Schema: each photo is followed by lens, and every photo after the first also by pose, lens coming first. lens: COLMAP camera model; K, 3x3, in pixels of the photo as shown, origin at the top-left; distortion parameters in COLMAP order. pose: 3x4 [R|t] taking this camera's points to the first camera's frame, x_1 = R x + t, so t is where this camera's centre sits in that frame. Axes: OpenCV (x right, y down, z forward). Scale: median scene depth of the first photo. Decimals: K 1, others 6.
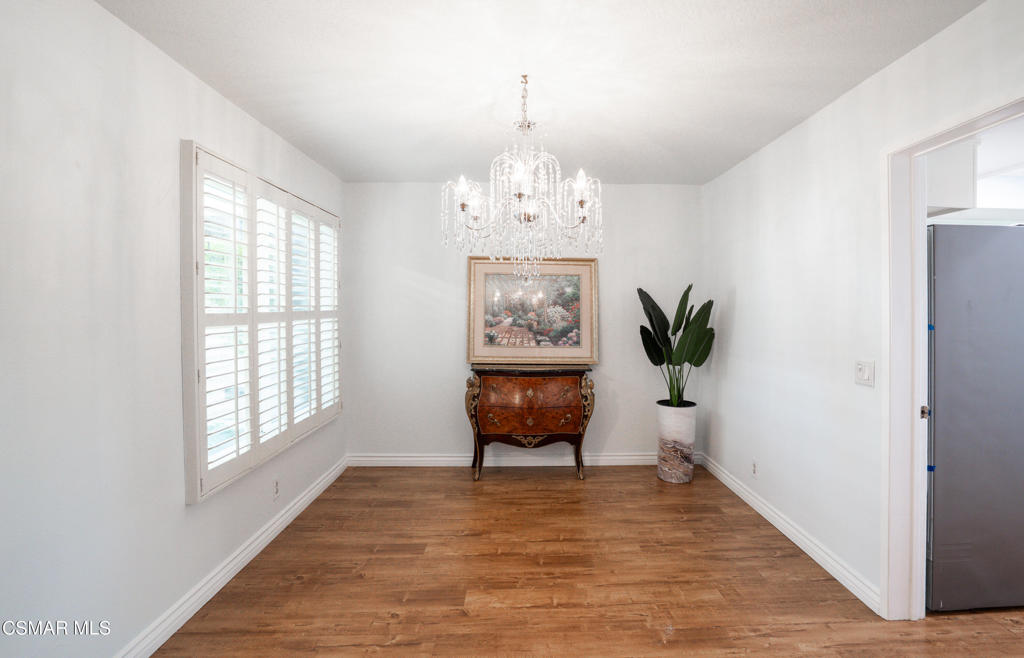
lens RADIAL K [[491.1, 0, 533.1], [0, 491.1, 317.5], [0, 0, 1]] dist [-0.034097, 0.006208]
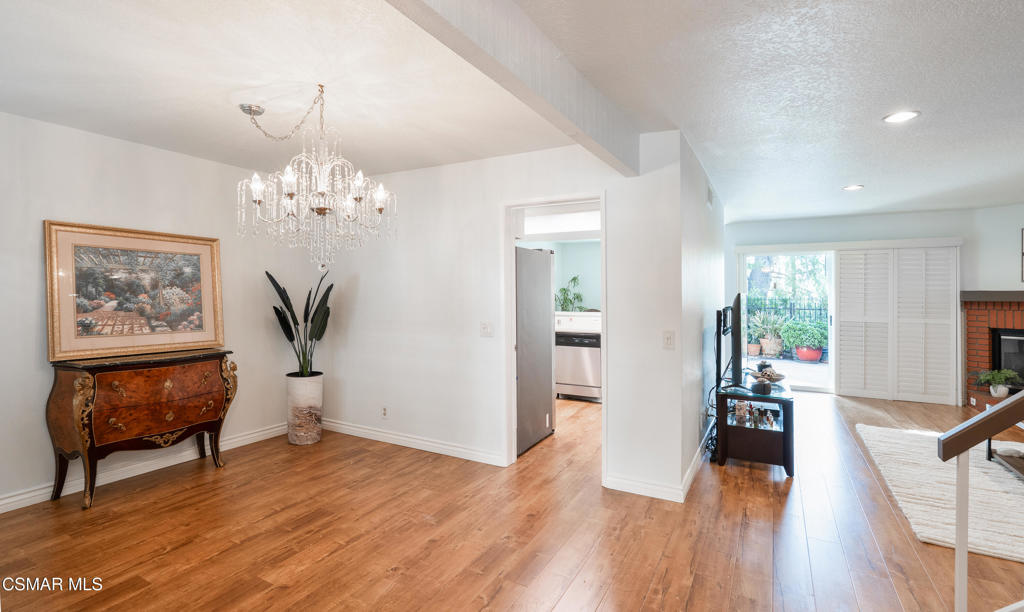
lens RADIAL K [[492.2, 0, 473.3], [0, 492.2, 289.6], [0, 0, 1]] dist [-0.019446, 0.003140]
pose [[0.547732, 0.005181, 0.836638, -0.444734], [0.010081, 0.999867, -0.012791, -0.001757], [-0.836593, 0.015440, 0.547607, 0.049661]]
